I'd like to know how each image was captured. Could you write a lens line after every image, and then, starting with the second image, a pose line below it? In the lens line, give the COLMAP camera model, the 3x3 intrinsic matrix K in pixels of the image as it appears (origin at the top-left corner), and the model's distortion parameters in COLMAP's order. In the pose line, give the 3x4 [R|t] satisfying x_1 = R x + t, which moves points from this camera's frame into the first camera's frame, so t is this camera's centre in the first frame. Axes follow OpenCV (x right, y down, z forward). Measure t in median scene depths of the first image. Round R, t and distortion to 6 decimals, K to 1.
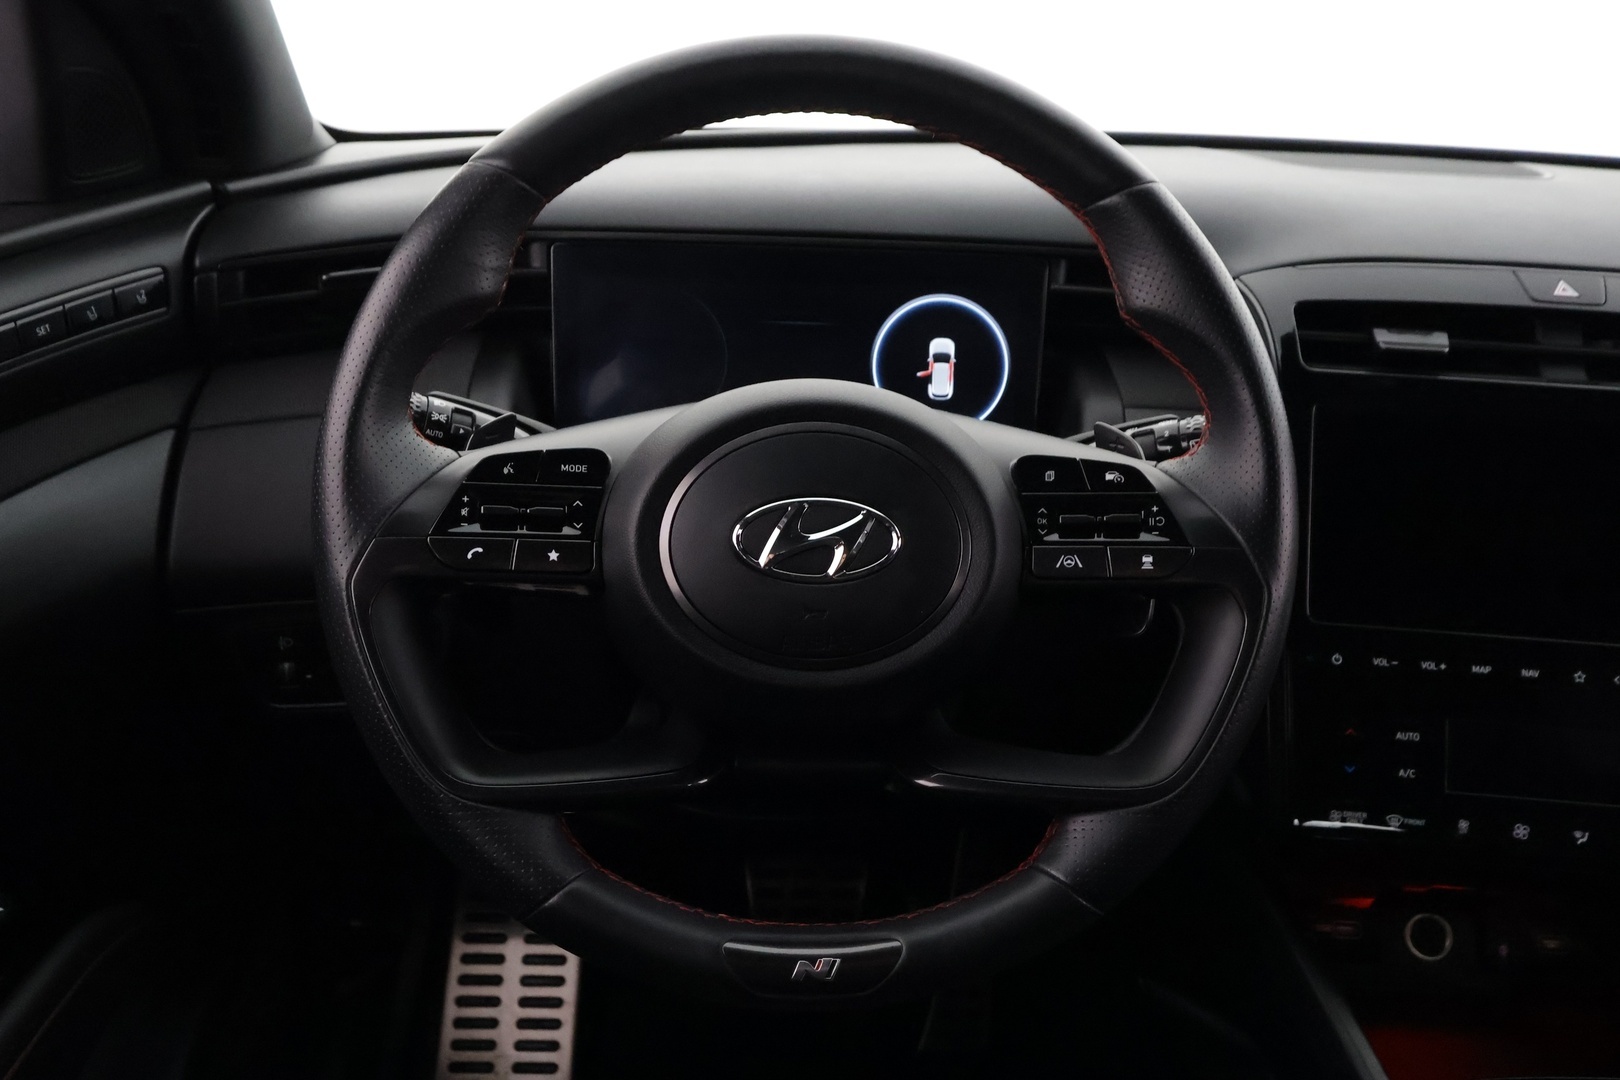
lens RADIAL K [[1306.0, 0, 807.2], [0, 1306.0, 537.8], [0, 0, 1]] dist [-0.003422, 0.007355]
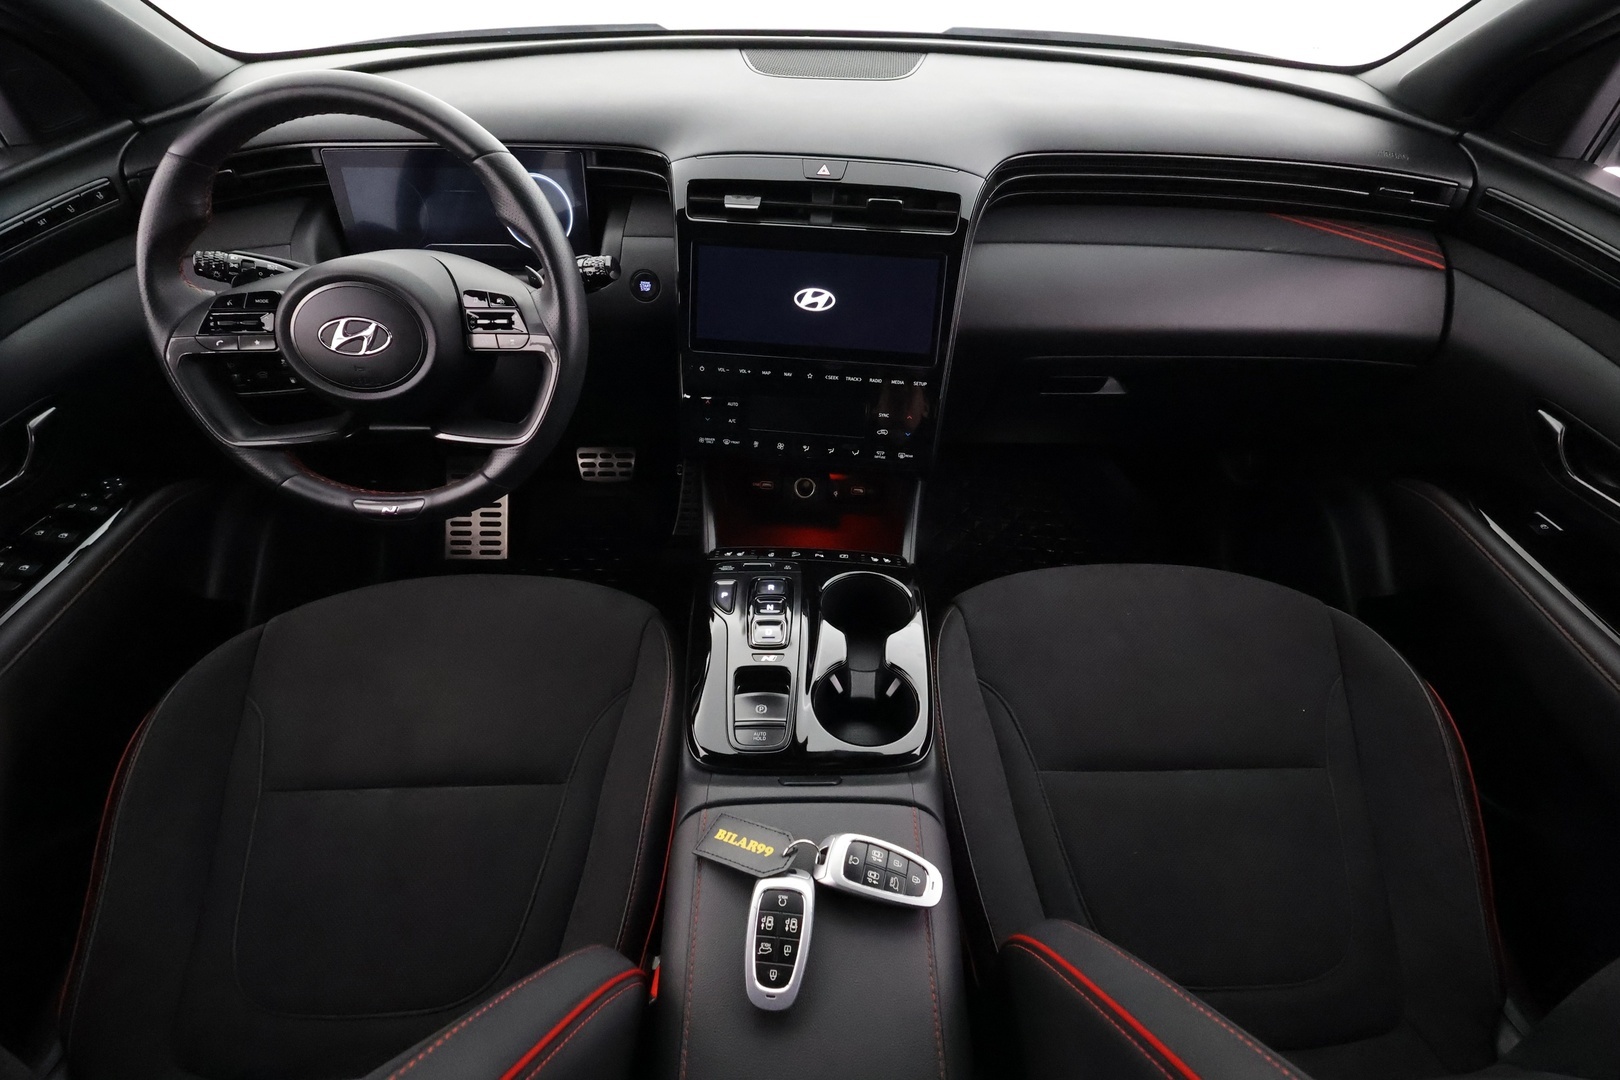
lens RADIAL K [[762.4, 0, 810.0], [0, 762.4, 540.0], [0, 0, 1]] dist [-0.000159, -0.000789]
pose [[0.999606, -0.009796, -0.026292, 0.618361], [0.018986, 0.926104, 0.376789, -0.115922], [0.020658, -0.377140, 0.925926, -0.266604]]
